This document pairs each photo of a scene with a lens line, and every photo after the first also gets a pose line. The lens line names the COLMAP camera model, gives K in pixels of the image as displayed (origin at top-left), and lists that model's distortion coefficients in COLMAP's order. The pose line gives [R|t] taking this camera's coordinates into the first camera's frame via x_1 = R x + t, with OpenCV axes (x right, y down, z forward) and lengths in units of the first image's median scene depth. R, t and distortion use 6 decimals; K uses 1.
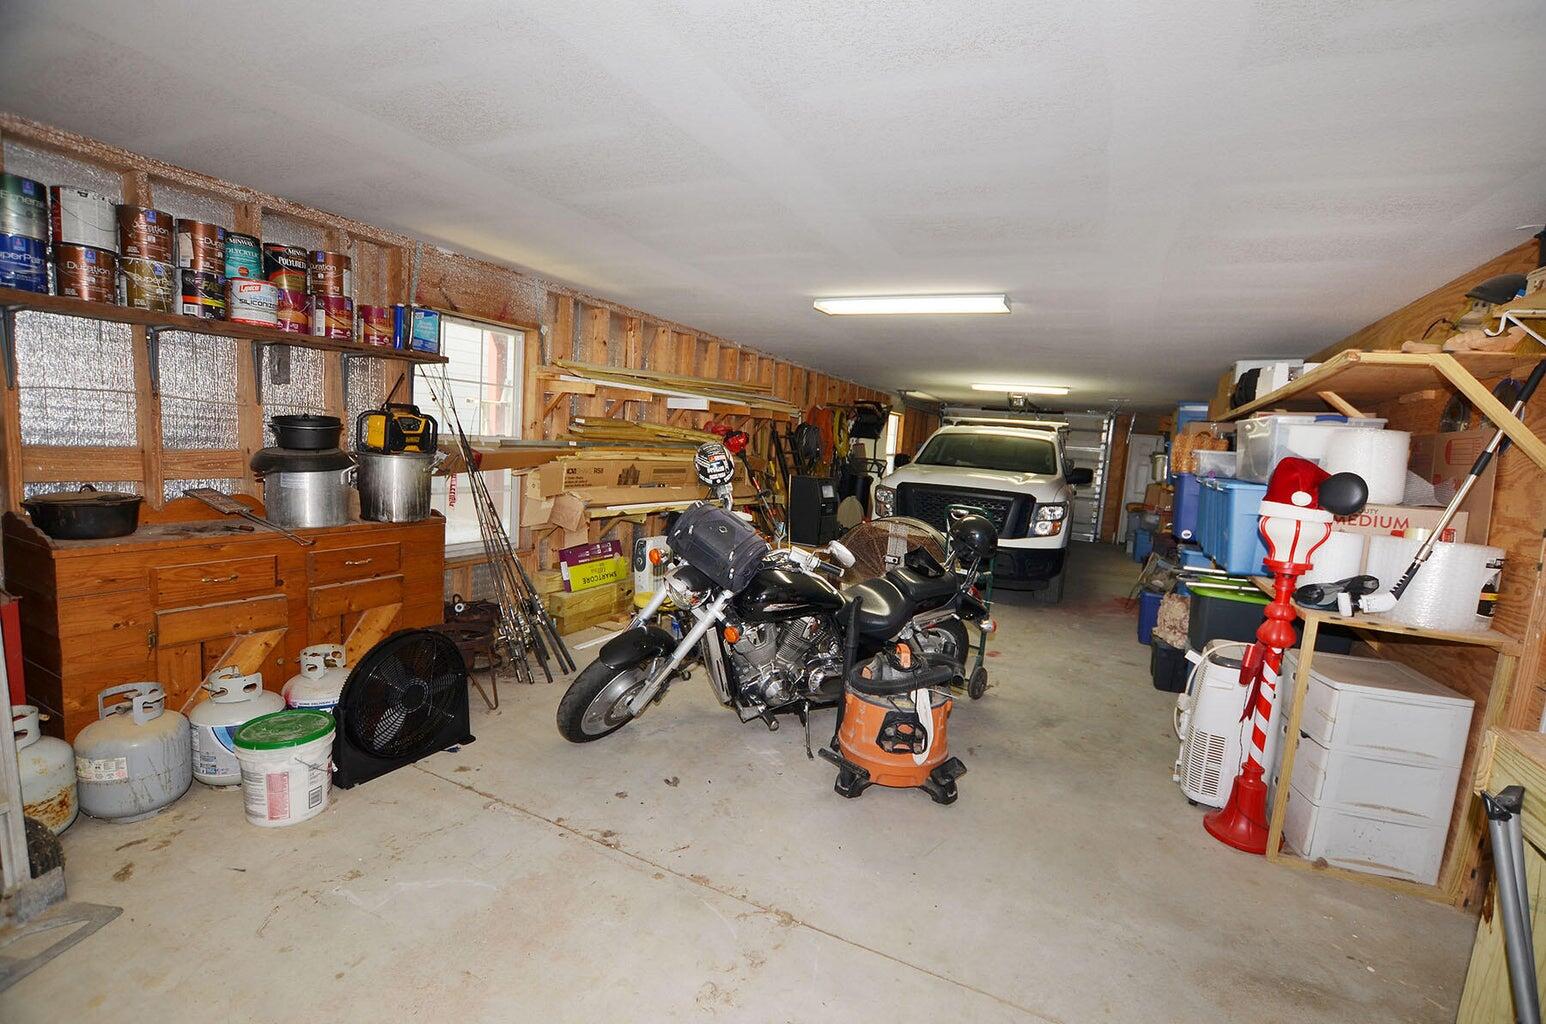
lens RADIAL K [[680.5, 0, 808.0], [0, 680.5, 517.6], [0, 0, 1]] dist [-0.025486, 0.006404]
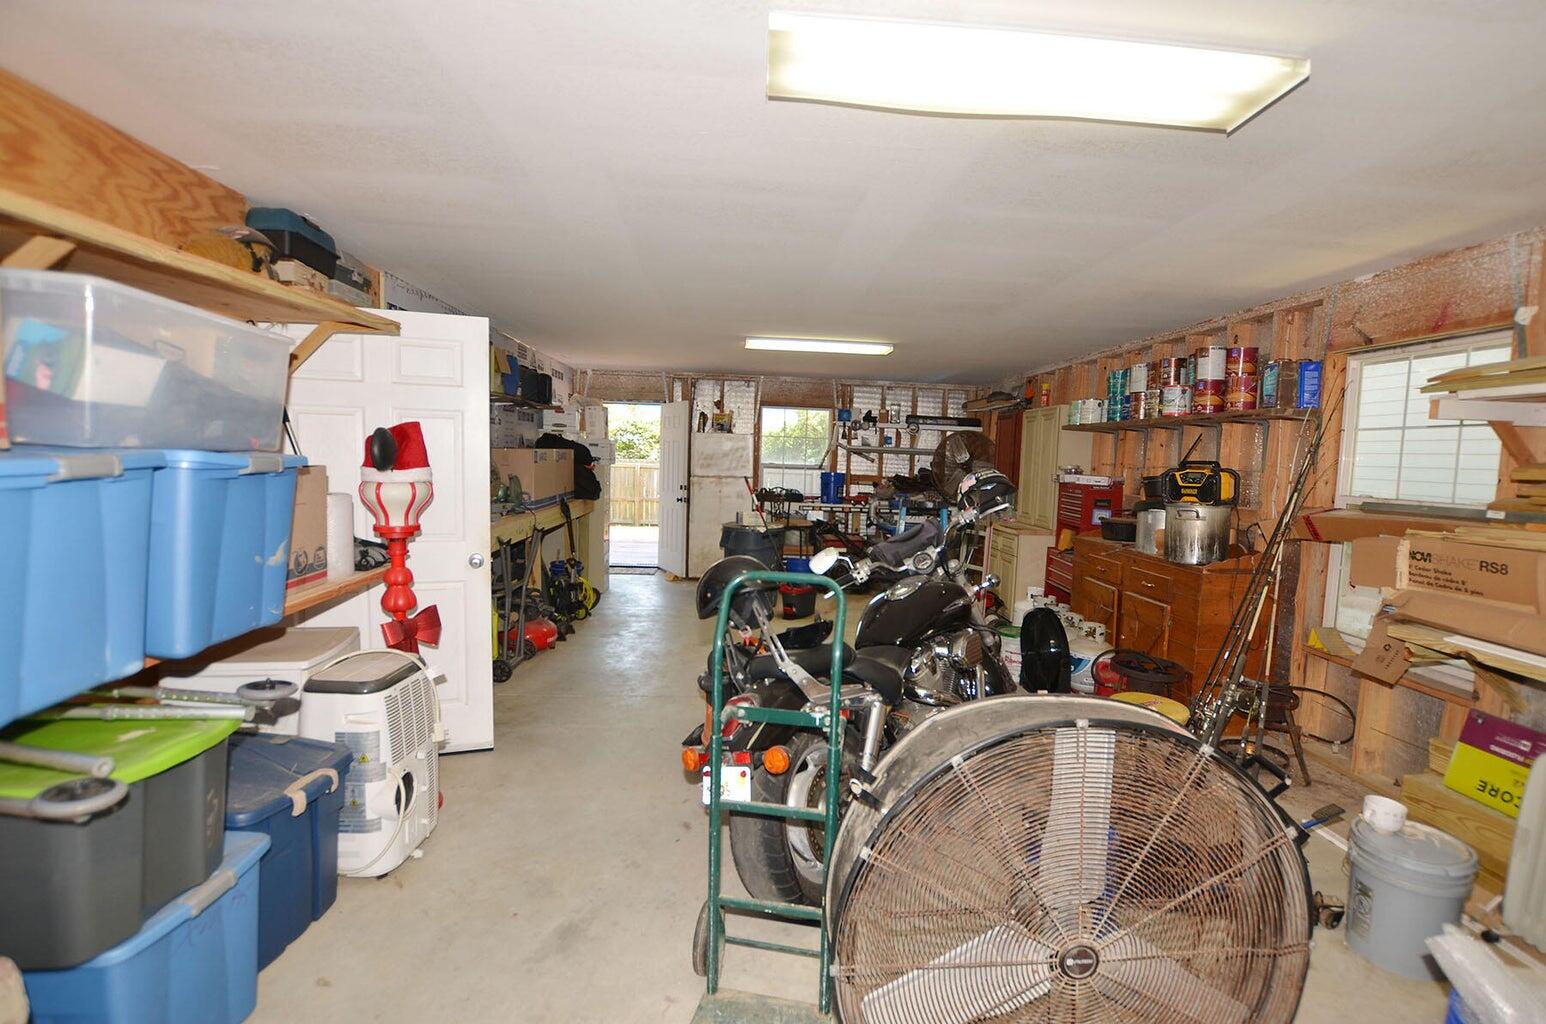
lens RADIAL K [[680.5, 0, 808.0], [0, 680.5, 517.6], [0, 0, 1]] dist [-0.025486, 0.006404]
pose [[-0.863606, -0.051485, -0.501531, 0.431582], [-0.148545, 0.976599, 0.155531, -0.122540], [0.481787, 0.208817, -0.851044, 1.344001]]
